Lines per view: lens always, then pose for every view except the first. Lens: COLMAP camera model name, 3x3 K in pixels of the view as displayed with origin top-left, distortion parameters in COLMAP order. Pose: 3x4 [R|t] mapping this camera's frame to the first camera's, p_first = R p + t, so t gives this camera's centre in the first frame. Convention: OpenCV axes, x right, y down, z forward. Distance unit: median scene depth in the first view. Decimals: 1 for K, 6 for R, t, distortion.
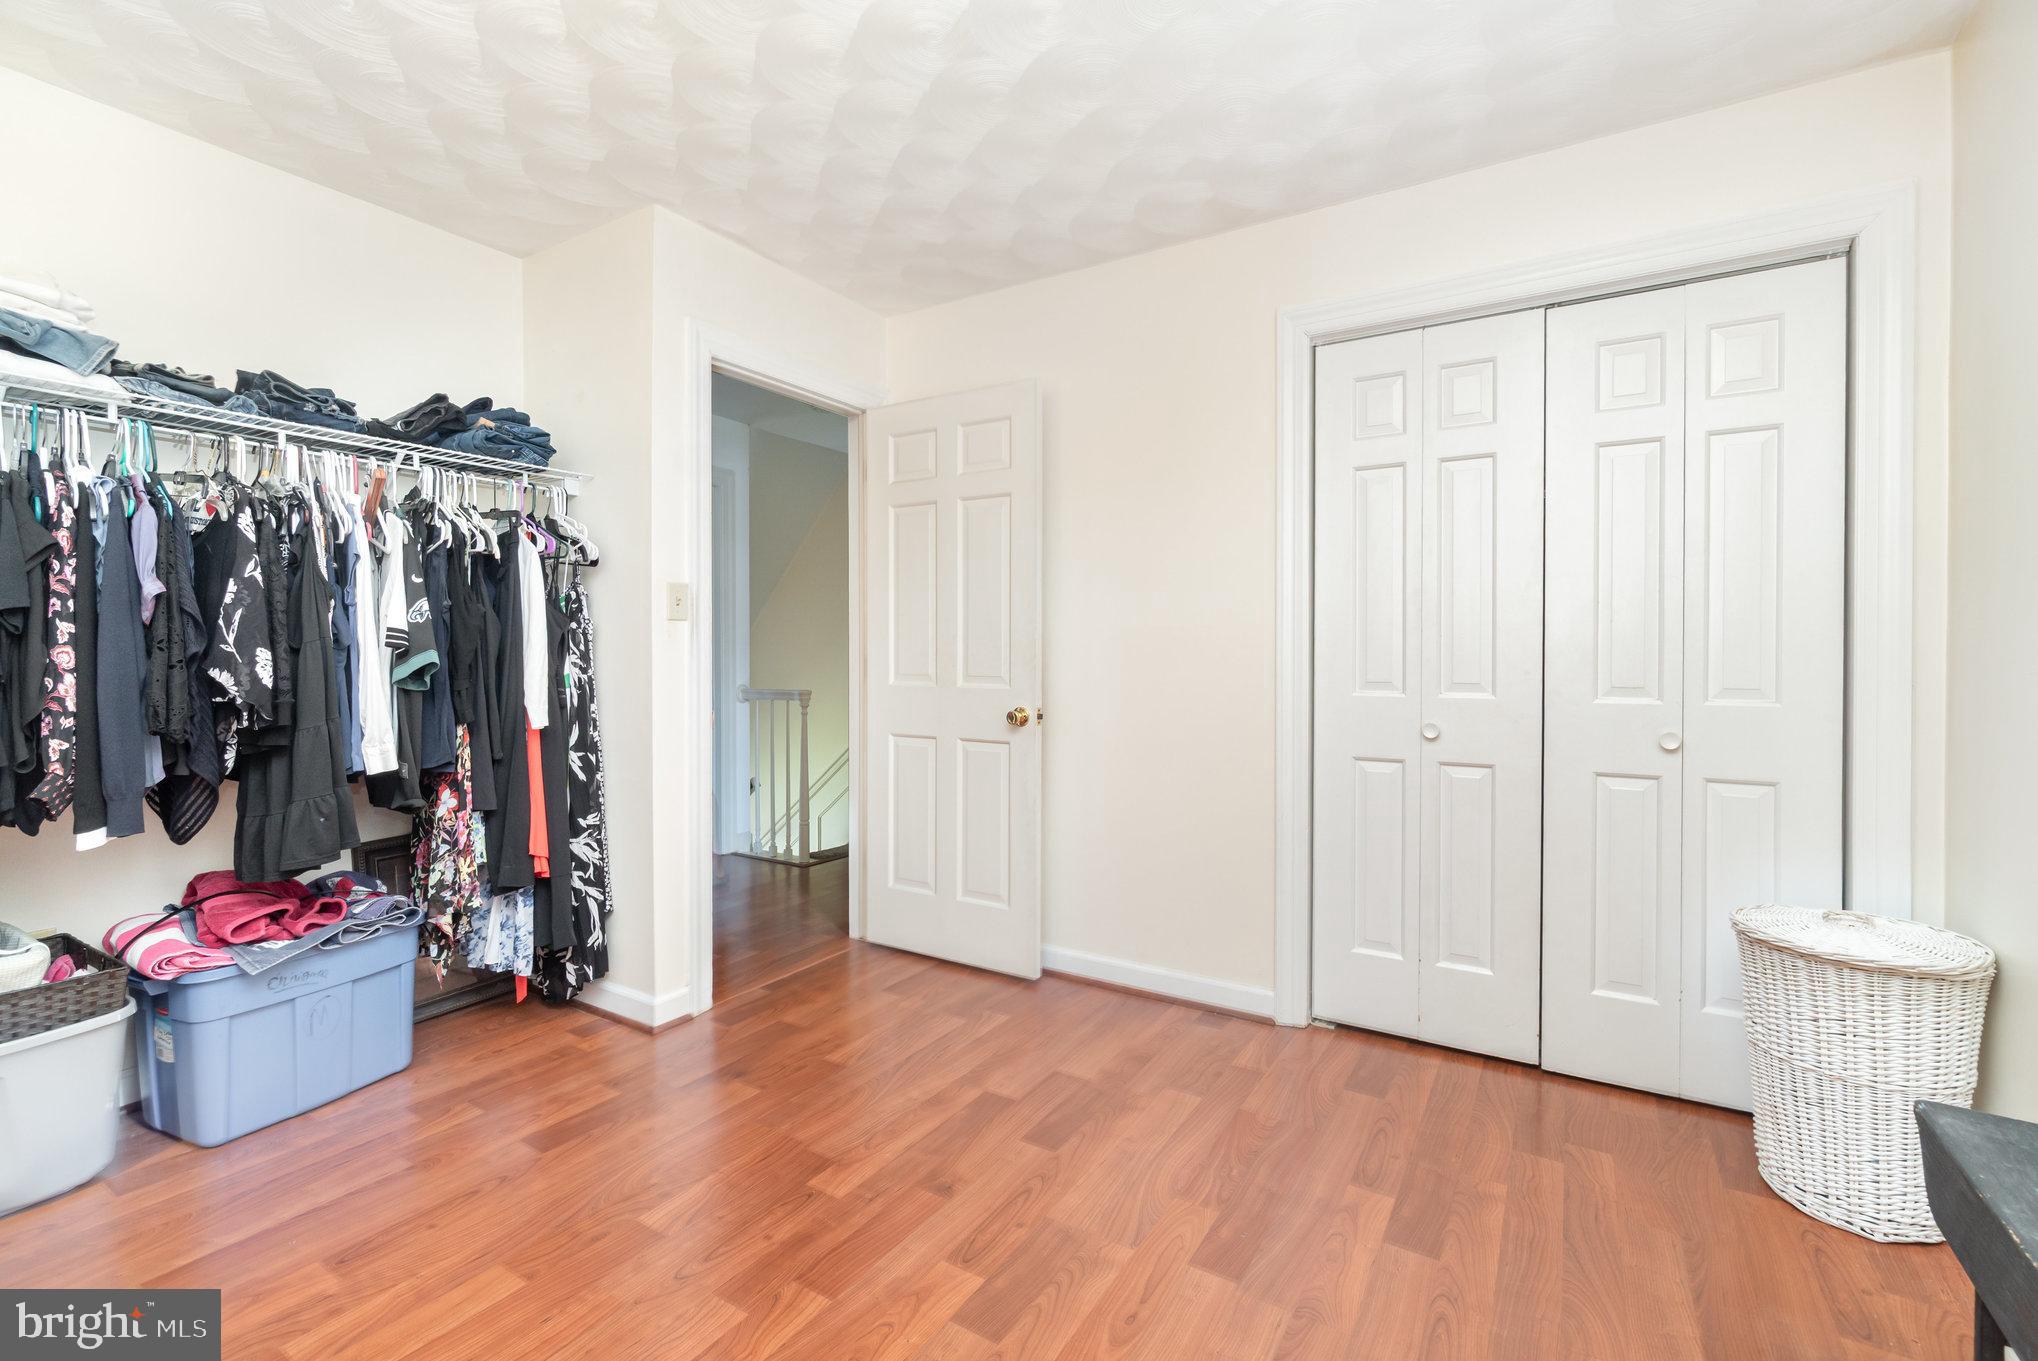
lens RADIAL K [[897.0, 0, 1018.1], [0, 897.0, 663.5], [0, 0, 1]] dist [-0.000006, 0.000012]
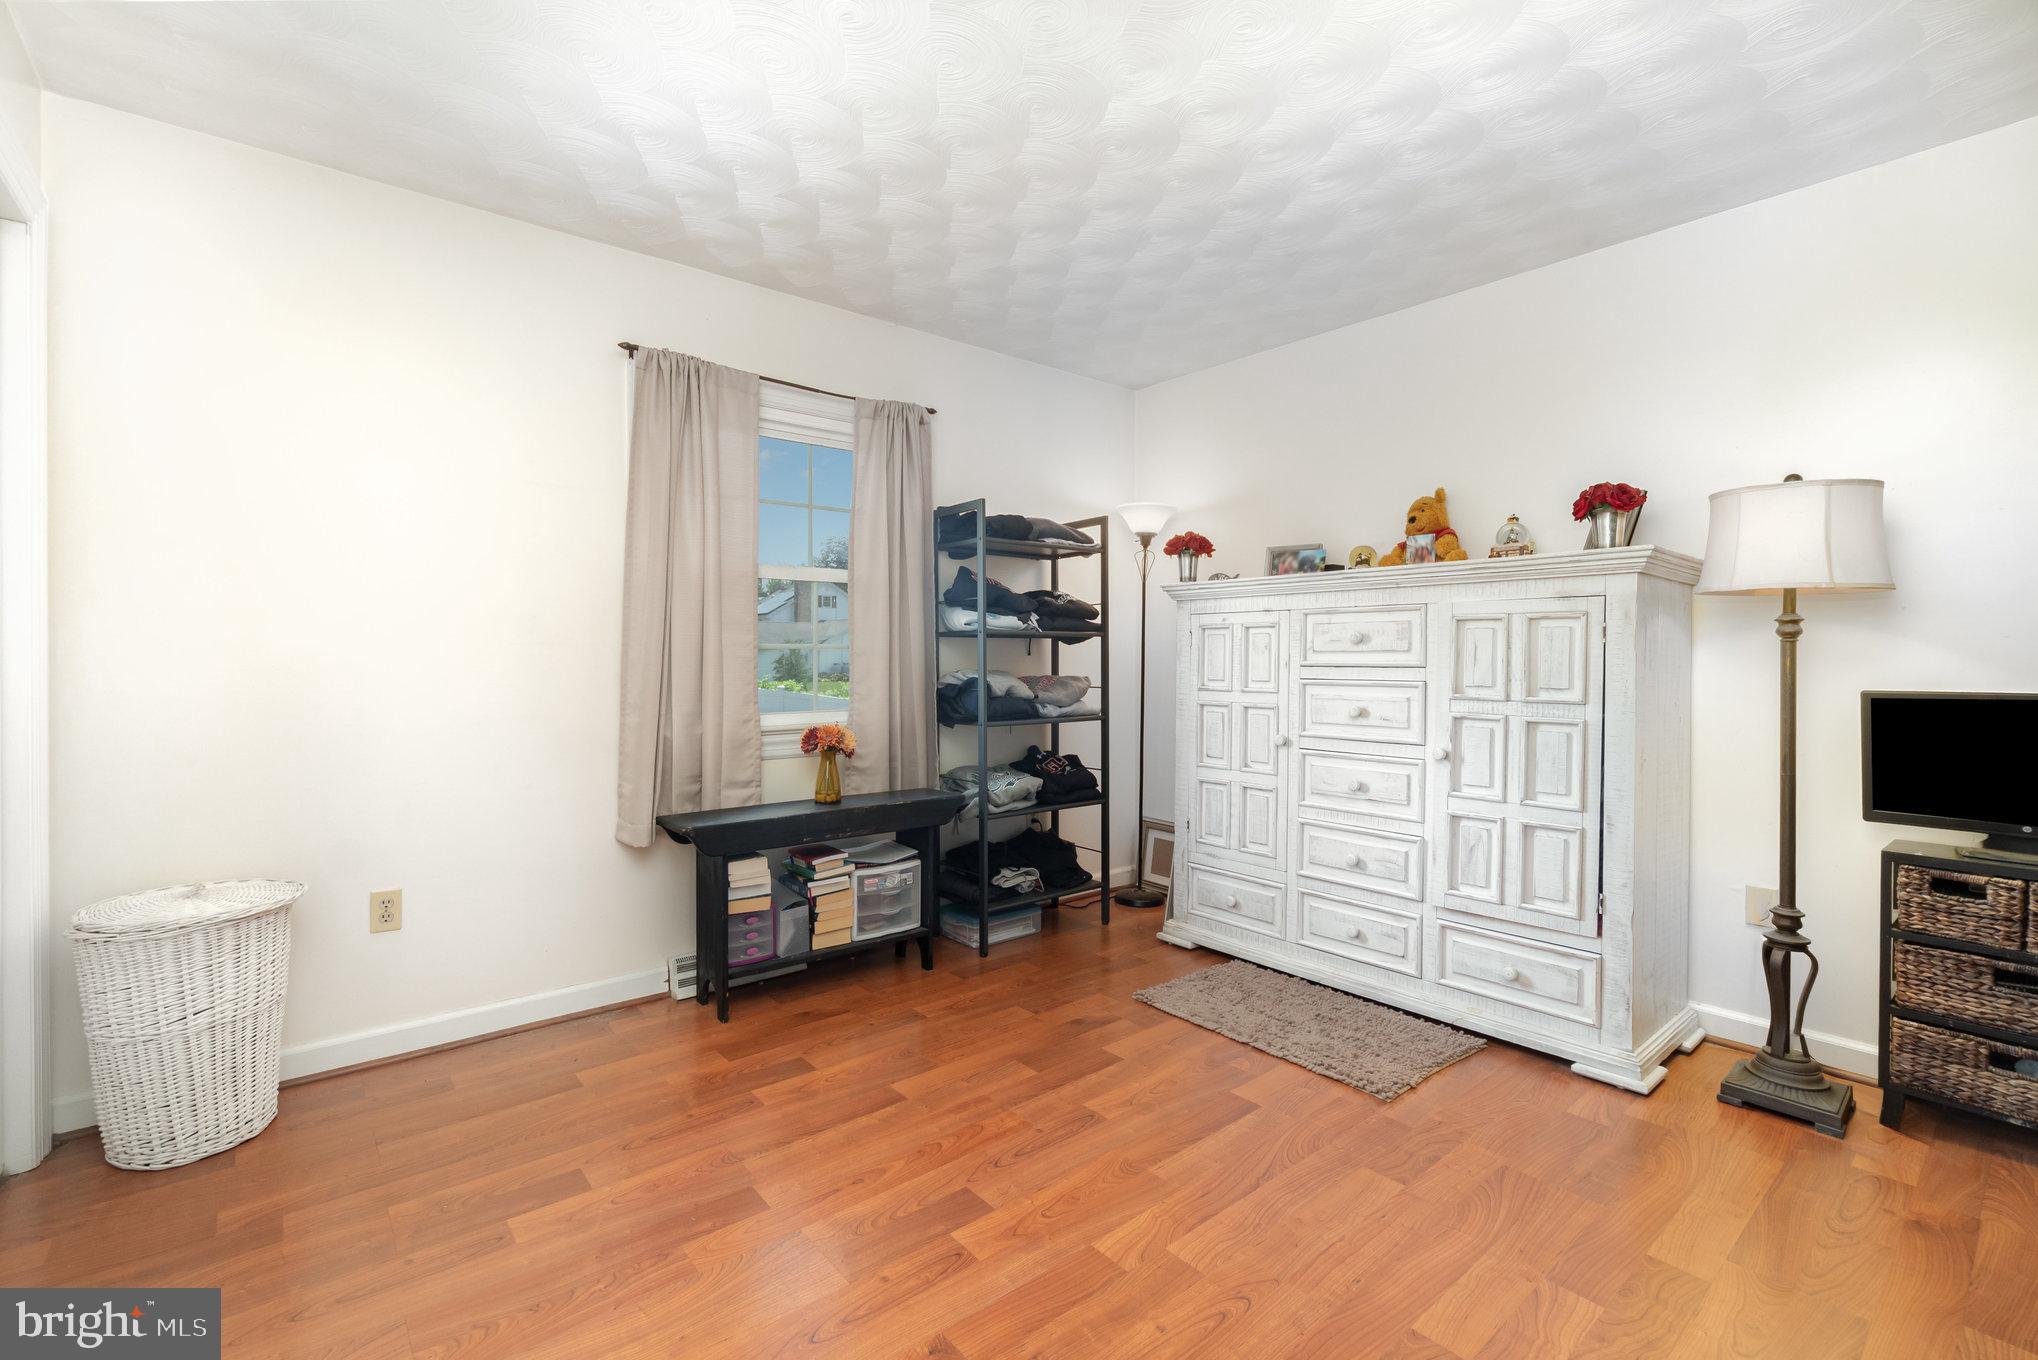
lens RADIAL K [[897.0, 0, 1018.1], [0, 897.0, 663.0], [0, 0, 1]] dist [-0.000006, 0.000012]
pose [[-0.951540, -0.004266, 0.307495, -0.448930], [0.001296, 0.999839, 0.017880, -0.014262], [-0.307522, 0.017412, -0.951382, 2.023393]]
